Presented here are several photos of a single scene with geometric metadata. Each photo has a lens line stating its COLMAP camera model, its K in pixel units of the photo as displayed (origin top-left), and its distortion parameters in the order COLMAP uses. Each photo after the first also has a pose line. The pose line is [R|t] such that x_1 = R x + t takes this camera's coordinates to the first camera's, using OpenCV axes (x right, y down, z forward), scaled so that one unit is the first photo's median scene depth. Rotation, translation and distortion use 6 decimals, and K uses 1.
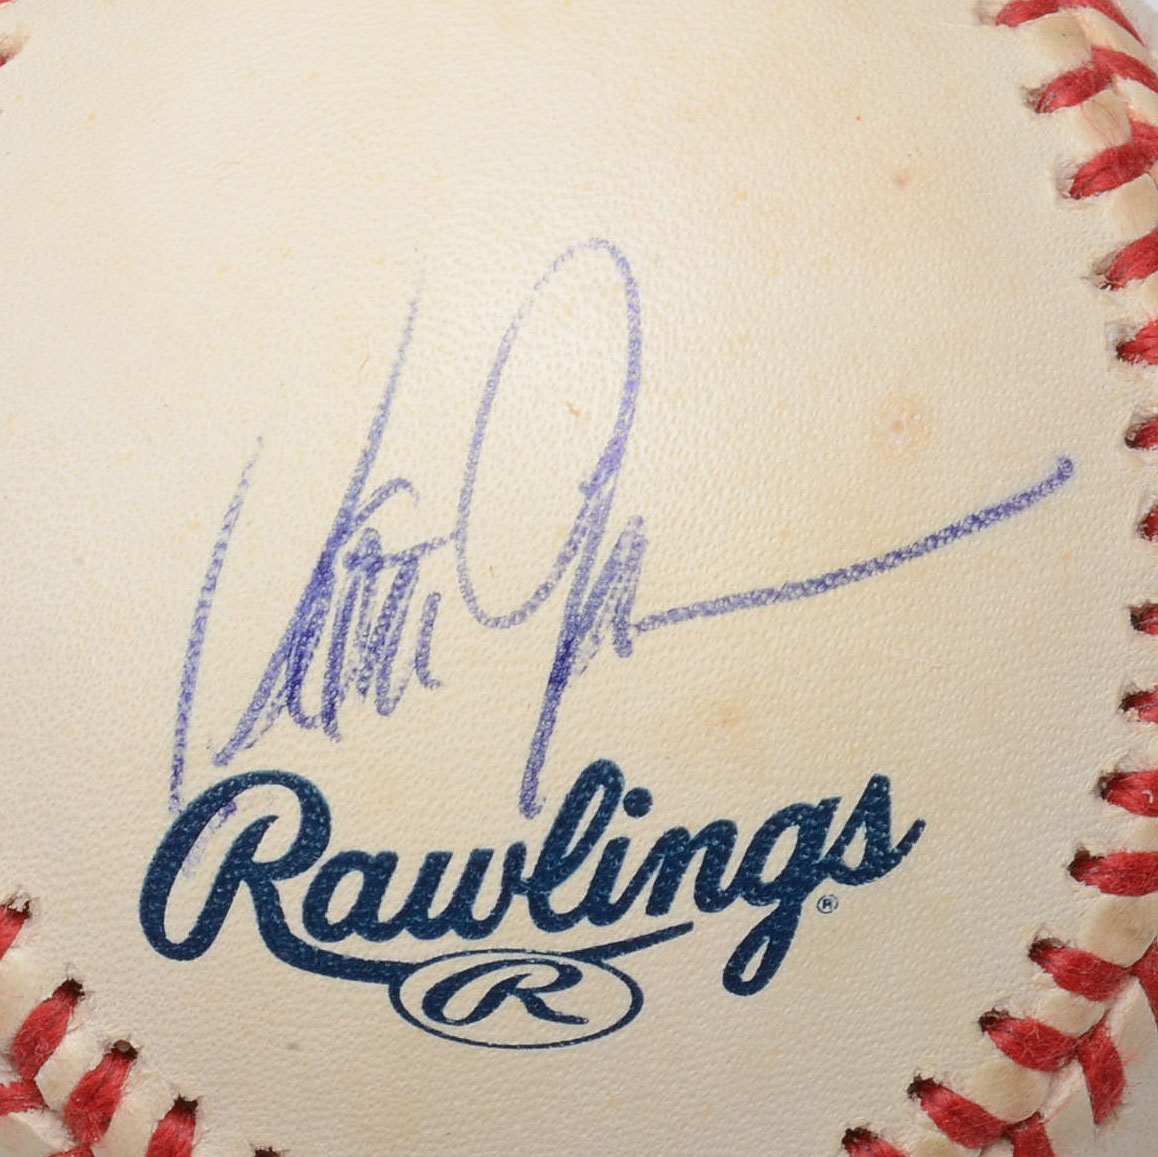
lens RADIAL K [[4918.1, 0, 579.0], [0, 4918.1, 578.5], [0, 0, 1]] dist [0.139729, 4.796392]
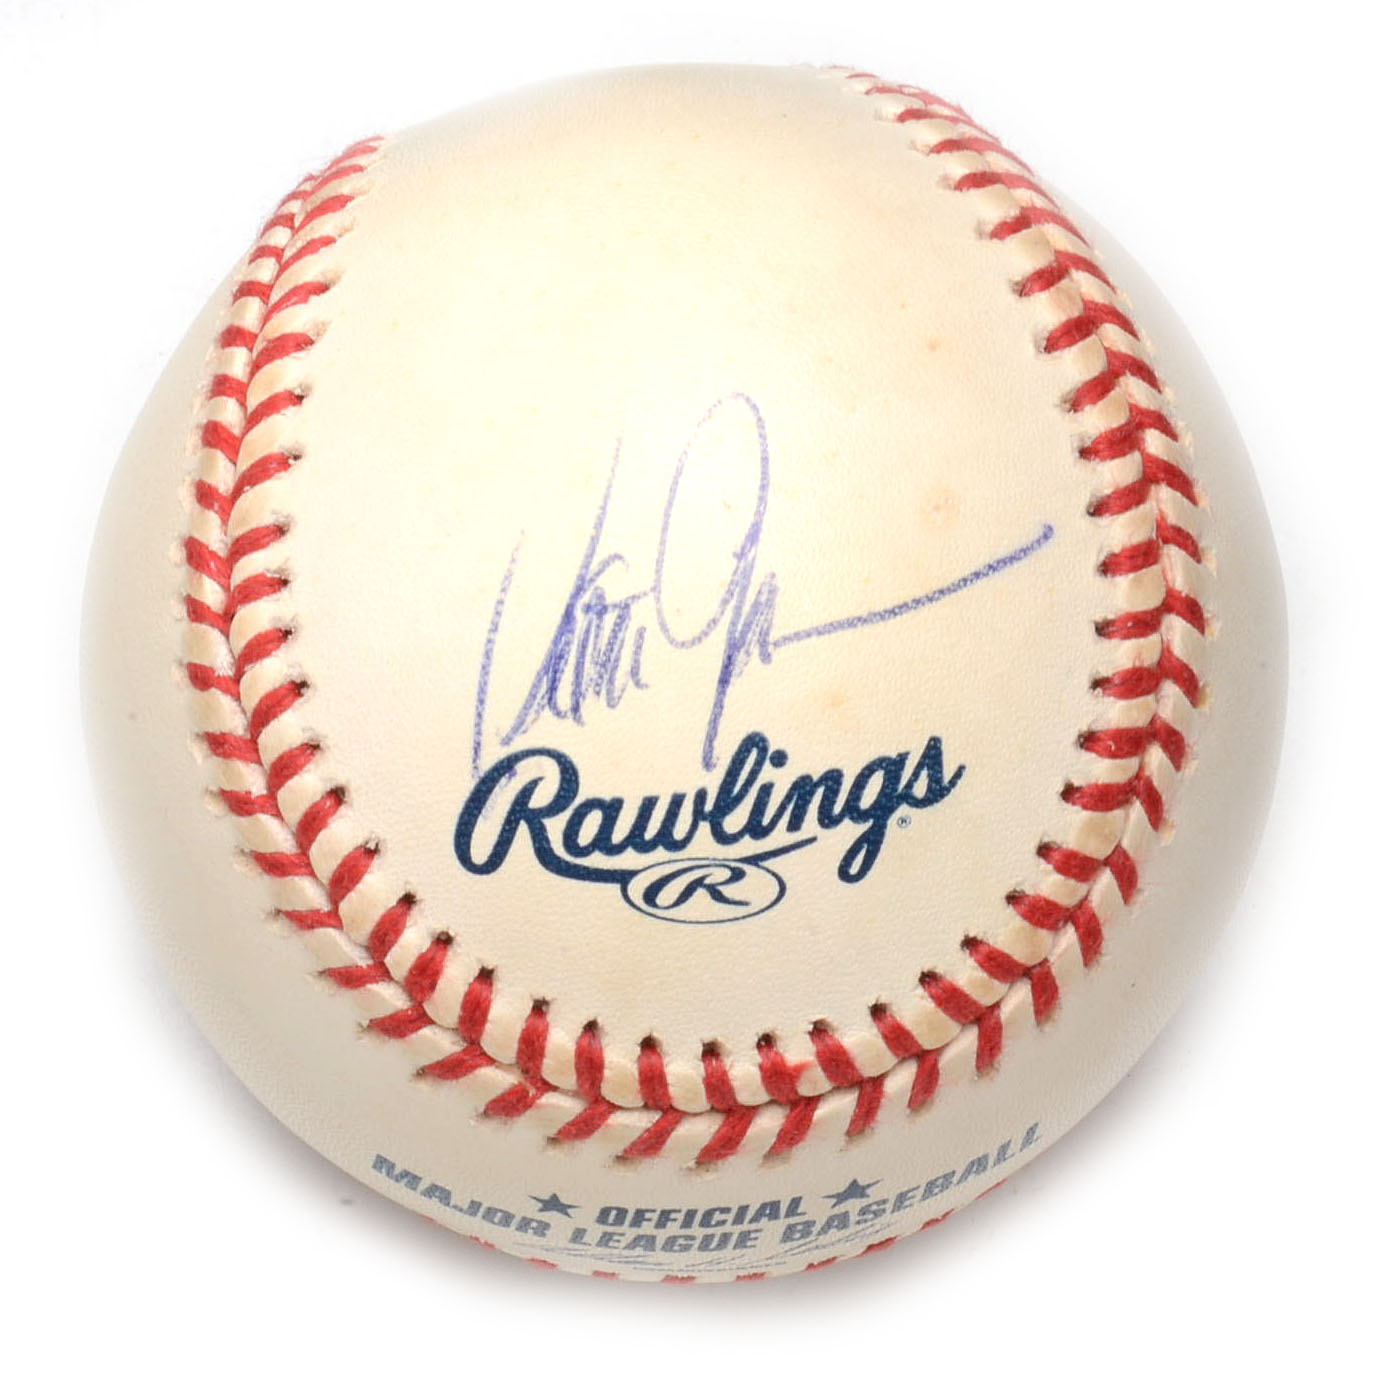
lens RADIAL K [[5865.2, 0, 690.5], [0, 5865.2, 690.0], [0, 0, 1]] dist [0.139729, 4.796392]
pose [[0.998786, -0.038528, 0.030680, -0.070410], [0.038740, 0.999229, -0.006315, 0.034358], [-0.030413, 0.007496, 0.999509, -0.823179]]
